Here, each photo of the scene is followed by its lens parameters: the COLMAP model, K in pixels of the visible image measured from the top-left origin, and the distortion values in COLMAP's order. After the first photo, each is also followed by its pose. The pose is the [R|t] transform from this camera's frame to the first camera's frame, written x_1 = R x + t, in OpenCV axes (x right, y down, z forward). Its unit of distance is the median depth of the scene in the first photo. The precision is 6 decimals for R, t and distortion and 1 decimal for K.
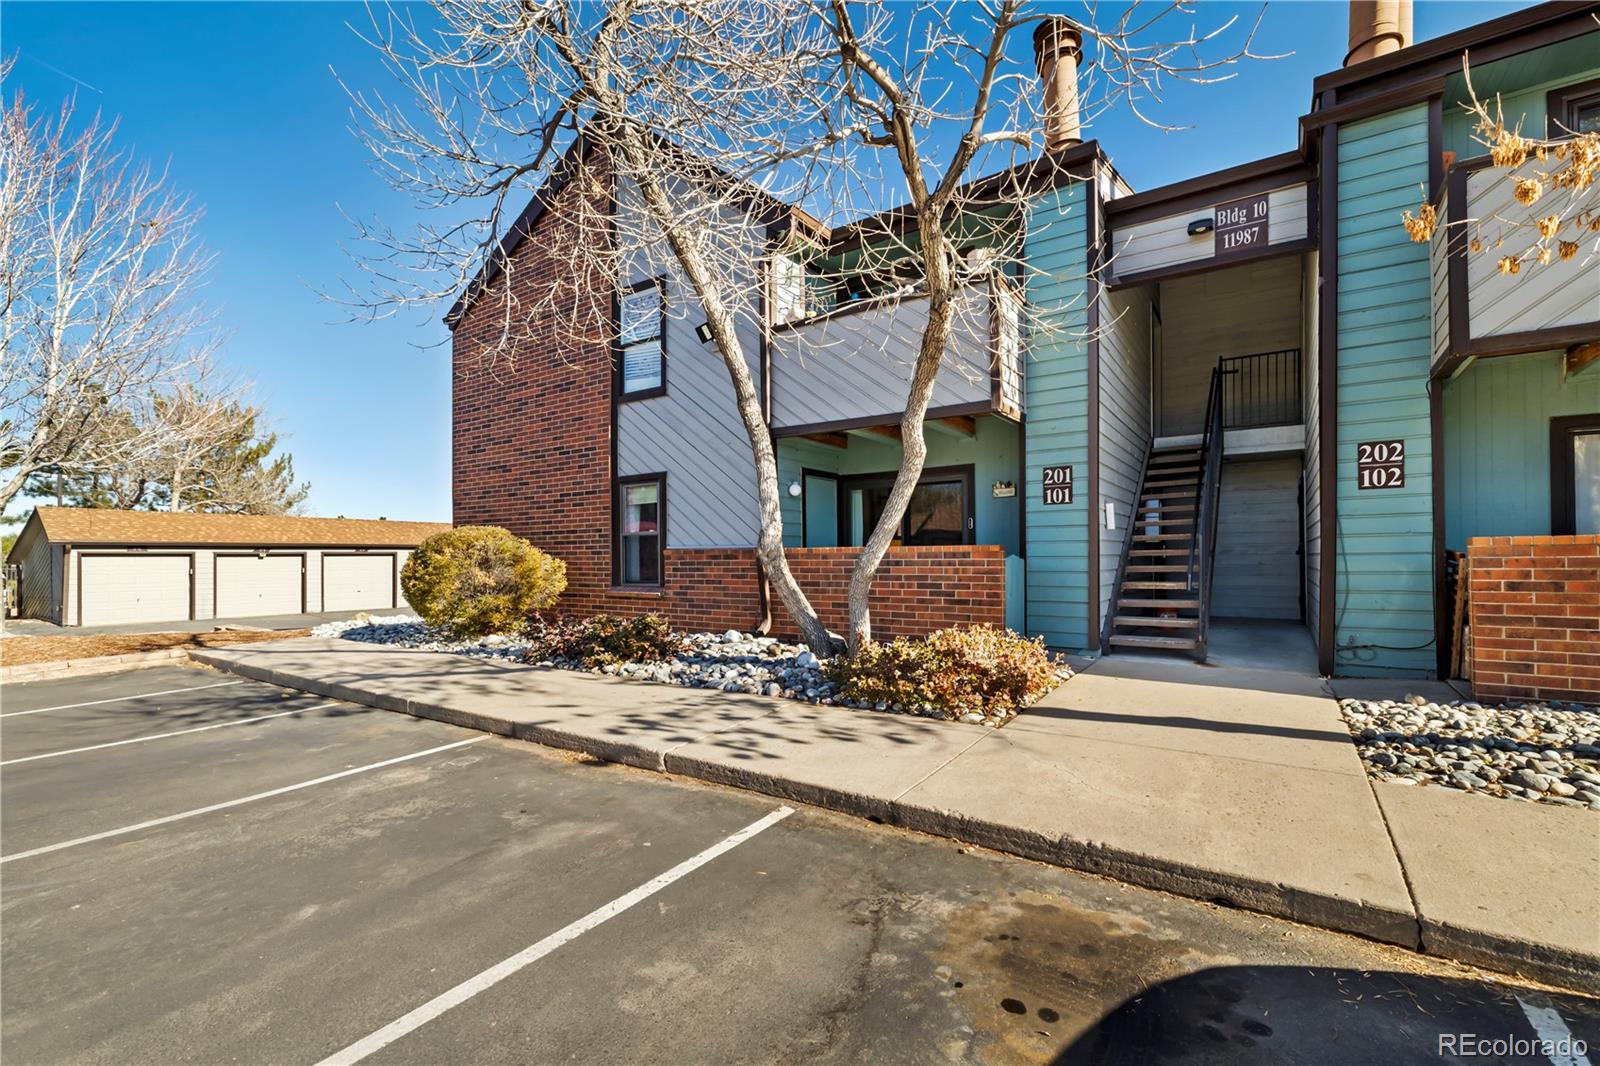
lens RADIAL K [[678.6, 0, 803.0], [0, 678.6, 548.5], [0, 0, 1]] dist [-0.000149, 0.000257]
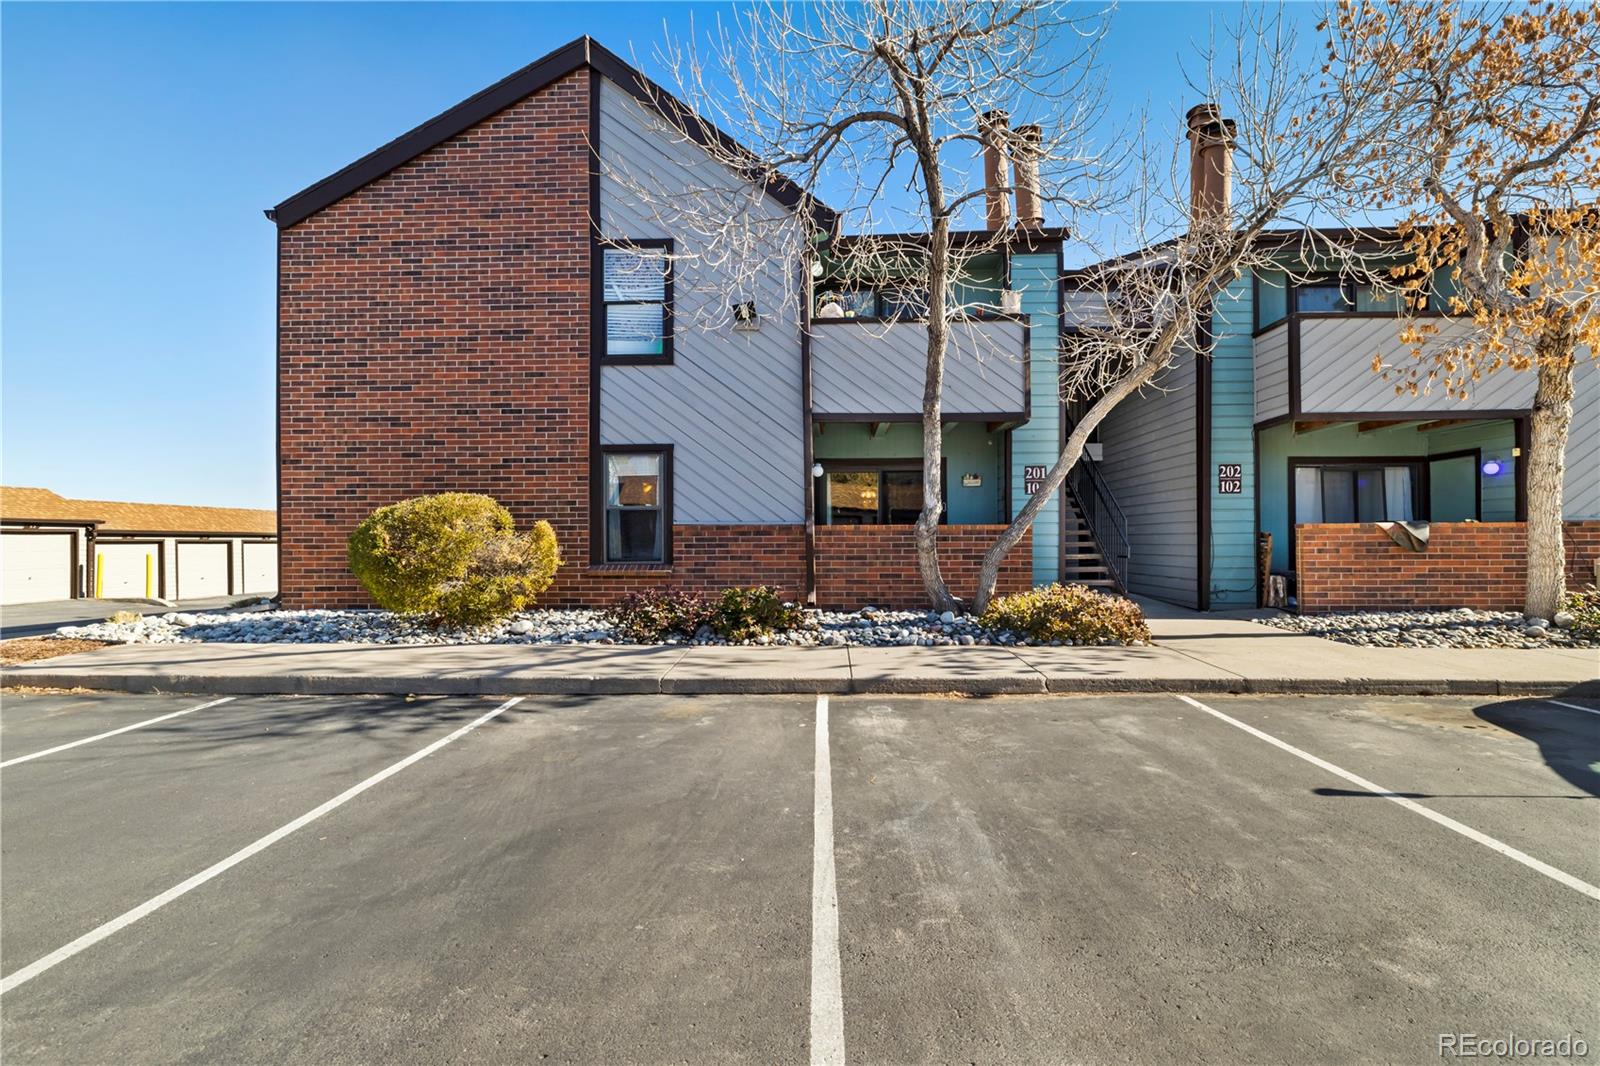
lens RADIAL K [[739.1, 0, 797.5], [0, 739.1, 527.7], [0, 0, 1]] dist [-0.004280, 0.000683]
pose [[0.855430, 0.013761, 0.517735, -0.655130], [-0.010224, 0.999901, -0.009684, 0.014976], [-0.517817, 0.002990, 0.855486, 0.015971]]
